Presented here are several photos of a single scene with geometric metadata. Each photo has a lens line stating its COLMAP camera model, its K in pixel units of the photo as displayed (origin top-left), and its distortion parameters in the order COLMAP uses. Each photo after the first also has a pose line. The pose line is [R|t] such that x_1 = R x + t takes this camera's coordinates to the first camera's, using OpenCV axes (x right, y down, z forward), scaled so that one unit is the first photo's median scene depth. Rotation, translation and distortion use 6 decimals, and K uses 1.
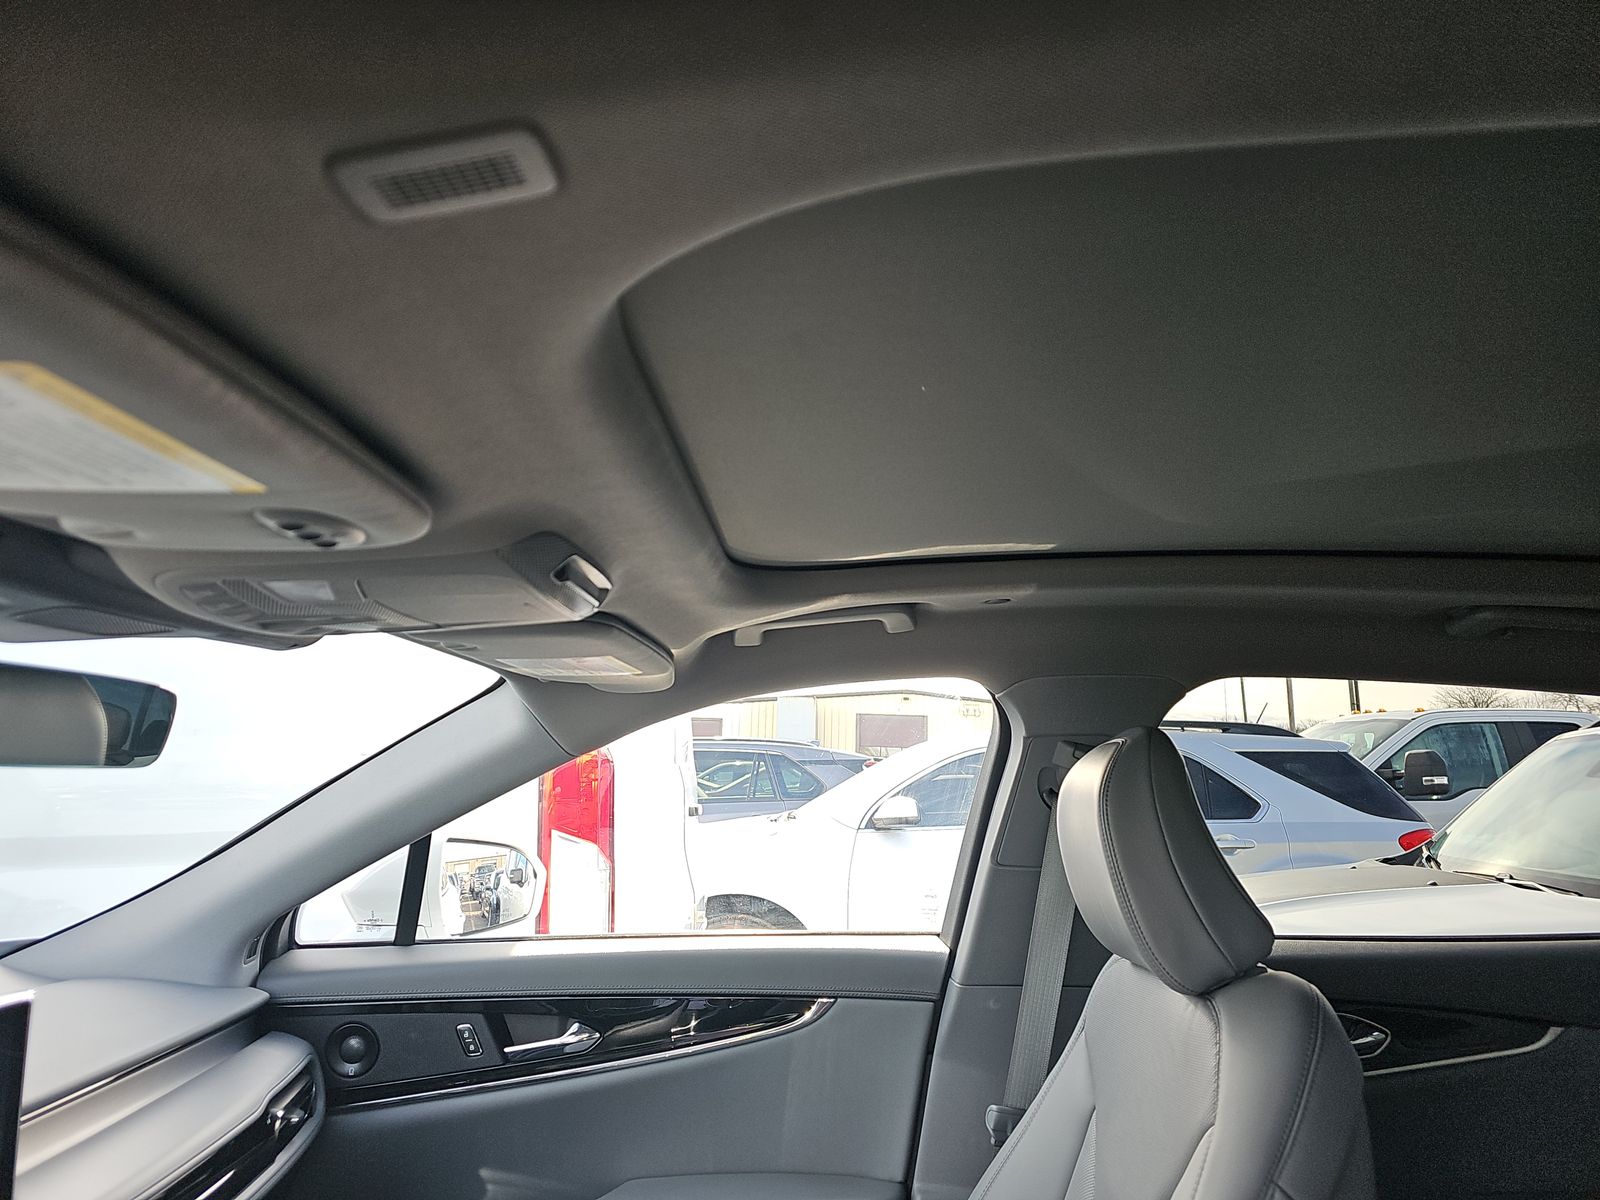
lens RADIAL K [[1040.4, 0, 800.5], [0, 1040.4, 594.9], [0, 0, 1]] dist [0.034980, -0.011406]
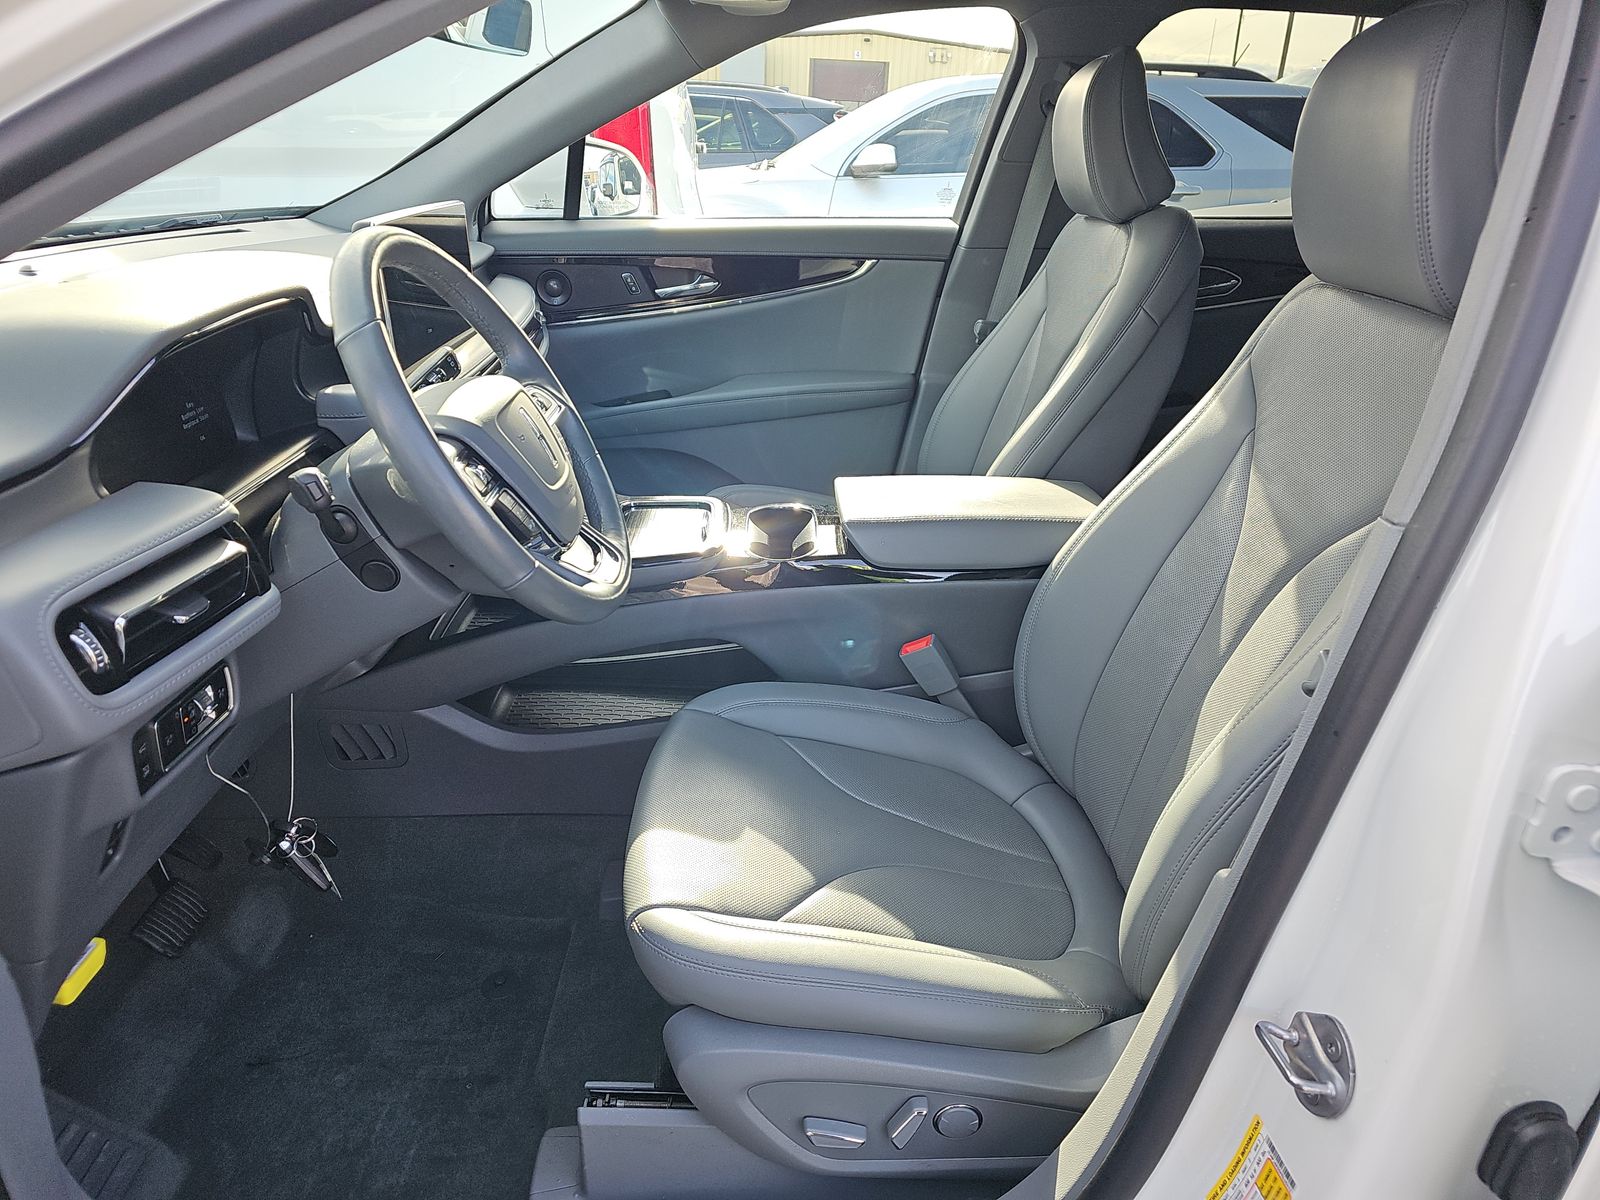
lens RADIAL K [[1040.4, 0, 788.1], [0, 1040.4, 601.0], [0, 0, 1]] dist [0.034980, -0.011406]
pose [[0.999225, -0.002709, 0.039279, -0.148210], [-0.019616, 0.830742, 0.556311, -0.029219], [-0.034138, -0.556650, 0.830045, -0.469357]]
